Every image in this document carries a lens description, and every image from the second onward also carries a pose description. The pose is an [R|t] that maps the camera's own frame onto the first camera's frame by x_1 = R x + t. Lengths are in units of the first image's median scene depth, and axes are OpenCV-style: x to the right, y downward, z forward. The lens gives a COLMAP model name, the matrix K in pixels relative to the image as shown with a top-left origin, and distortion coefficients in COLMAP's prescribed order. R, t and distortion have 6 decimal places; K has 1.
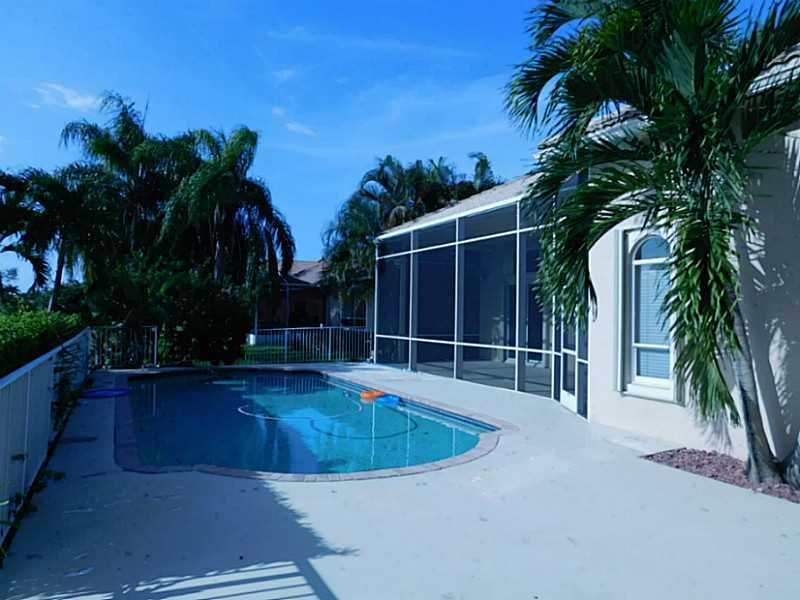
lens RADIAL K [[528.7, 0, 400.0], [0, 528.7, 300.0], [0, 0, 1]] dist [-0.068472, 0.054531]
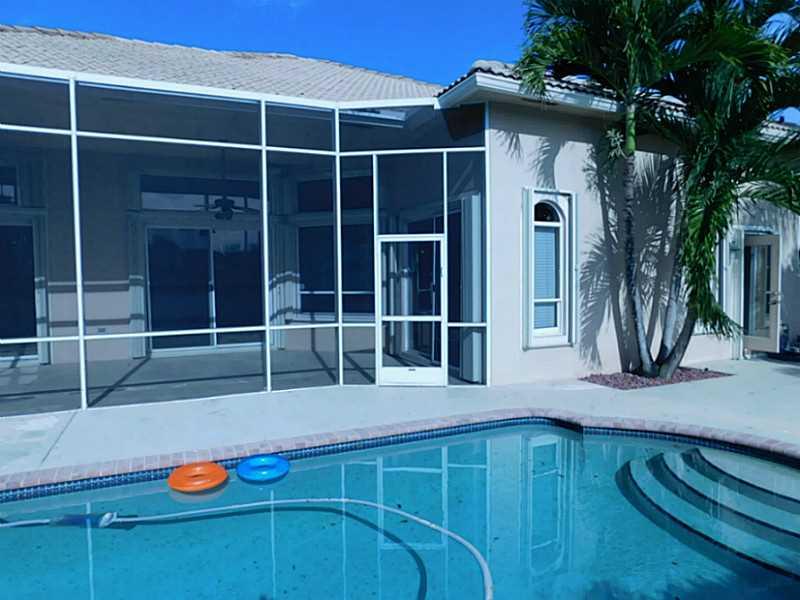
lens RADIAL K [[528.7, 0, 400.0], [0, 528.7, 300.0], [0, 0, 1]] dist [-0.068472, 0.054531]
pose [[0.078080, -0.056093, 0.995368, -0.345961], [-0.010885, 0.998308, 0.057112, 0.014873], [-0.996888, -0.015294, 0.077338, 0.642125]]
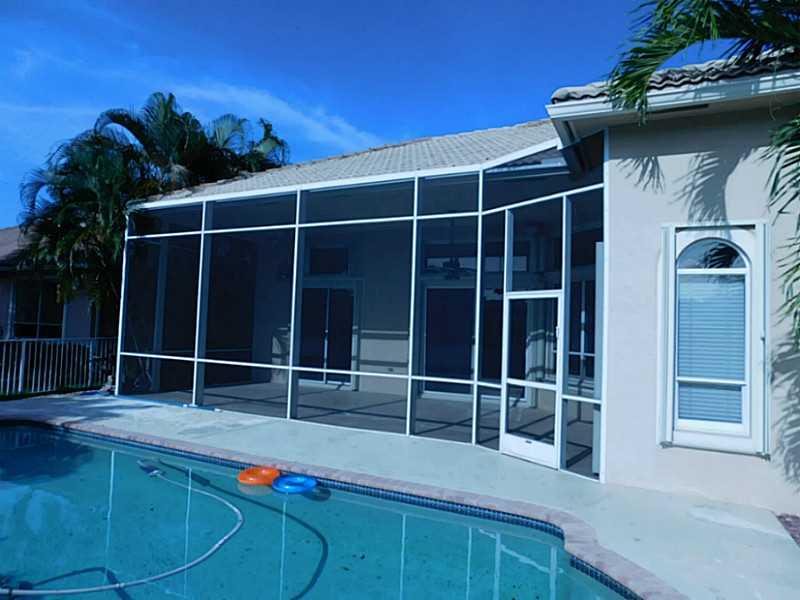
lens RADIAL K [[539.1, 0, 411.7], [0, 539.1, 299.1], [0, 0, 1]] dist [-0.055815, 0.077204]
pose [[0.816392, 0.053358, 0.575028, -0.175606], [-0.043101, 0.998575, -0.031466, 0.006549], [-0.575887, 0.000904, 0.817529, 0.317217]]
